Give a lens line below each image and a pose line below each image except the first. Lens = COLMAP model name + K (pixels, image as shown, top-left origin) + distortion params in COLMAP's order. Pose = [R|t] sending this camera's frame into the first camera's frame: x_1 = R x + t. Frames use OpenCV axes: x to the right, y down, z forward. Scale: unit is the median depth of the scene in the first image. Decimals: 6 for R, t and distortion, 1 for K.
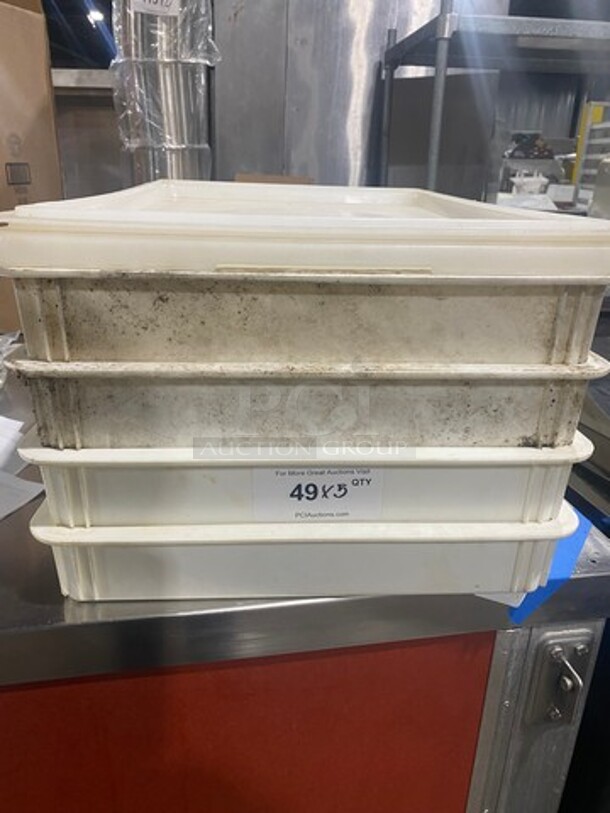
lens RADIAL K [[597.8, 0, 306.4], [0, 597.8, 406.4], [0, 0, 1]] dist [0.017396, -0.023511]
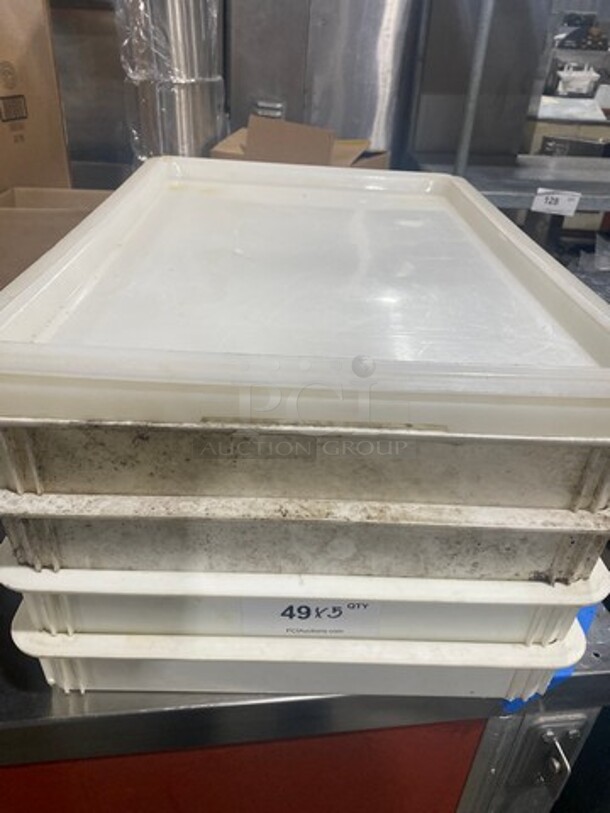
lens RADIAL K [[597.8, 0, 304.6], [0, 597.8, 400.1], [0, 0, 1]] dist [0.017396, -0.023511]
pose [[0.998652, 0.045794, -0.024435, 0.017380], [-0.041222, 0.985801, 0.162780, -0.341602], [0.031542, -0.161553, 0.986360, 0.120759]]
